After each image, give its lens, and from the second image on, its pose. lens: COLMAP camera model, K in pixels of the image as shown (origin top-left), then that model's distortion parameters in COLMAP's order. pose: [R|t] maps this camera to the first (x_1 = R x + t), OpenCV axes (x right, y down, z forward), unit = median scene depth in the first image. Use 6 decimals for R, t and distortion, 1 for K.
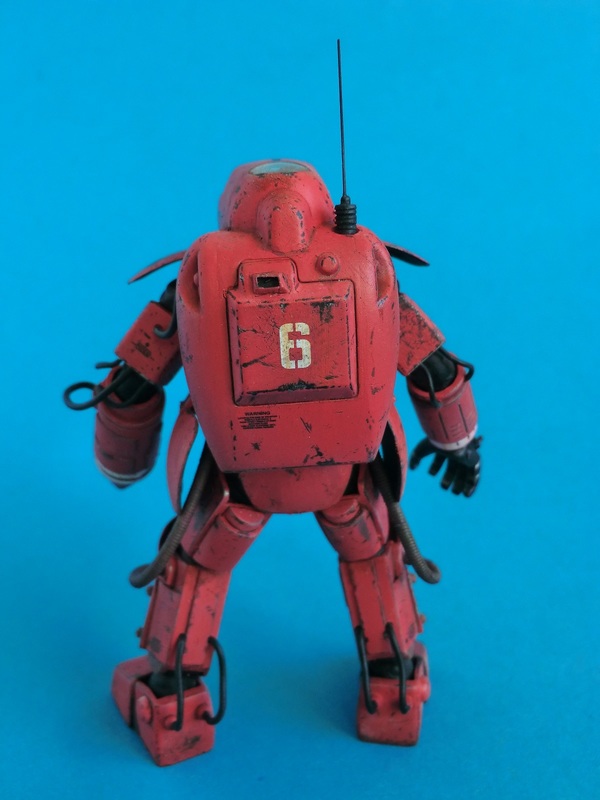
lens RADIAL K [[982.6, 0, 300.0], [0, 982.6, 400.0], [0, 0, 1]] dist [-0.198227, 0.521891]
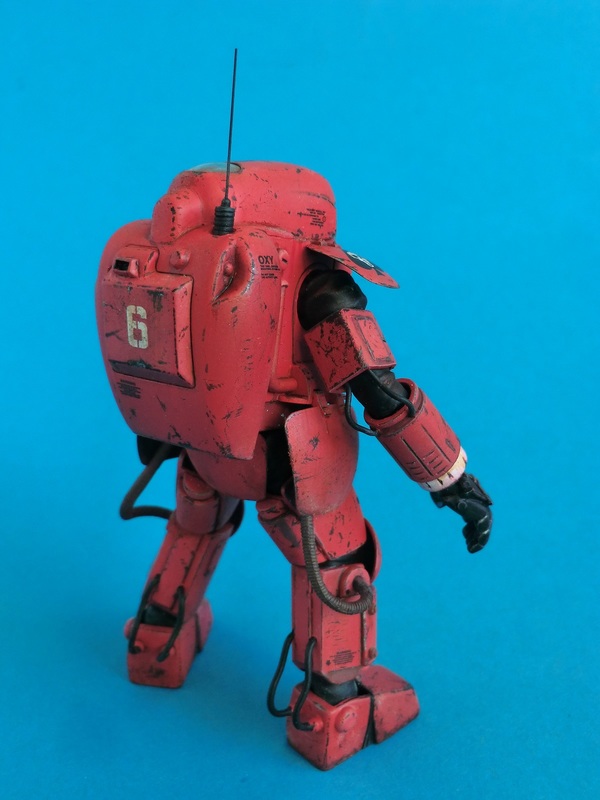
lens RADIAL K [[982.6, 0, 300.0], [0, 982.6, 400.0], [0, 0, 1]] dist [-0.198227, 0.521891]
pose [[0.762002, 0.235817, -0.603111, 0.809408], [-0.235389, 0.968497, 0.081279, -0.106990], [0.603278, 0.080031, 0.793505, 0.244647]]
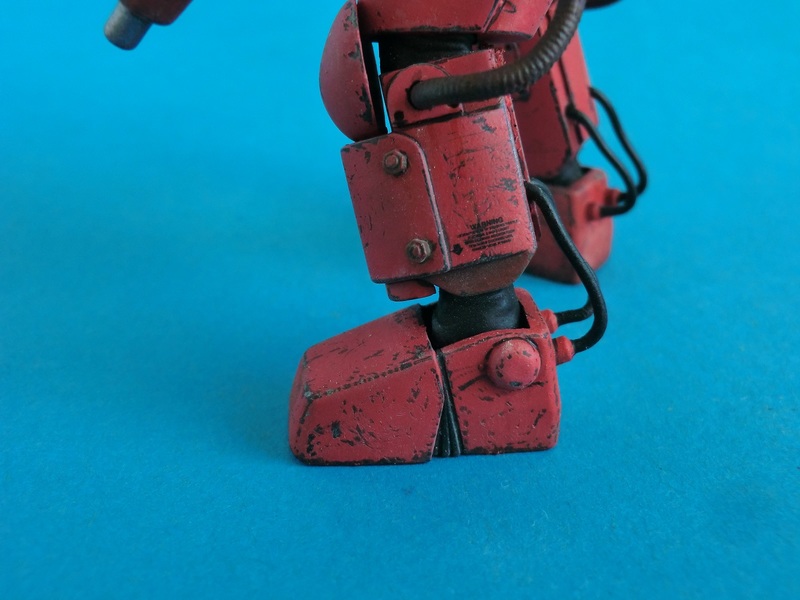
lens RADIAL K [[982.6, 0, 400.0], [0, 982.6, 300.0], [0, 0, 1]] dist [-0.198227, 0.521891]
pose [[0.418503, -0.416621, 0.807021, -0.745927], [0.343017, 0.895273, 0.284299, 0.158351], [-0.840948, 0.157842, 0.517582, 0.994642]]
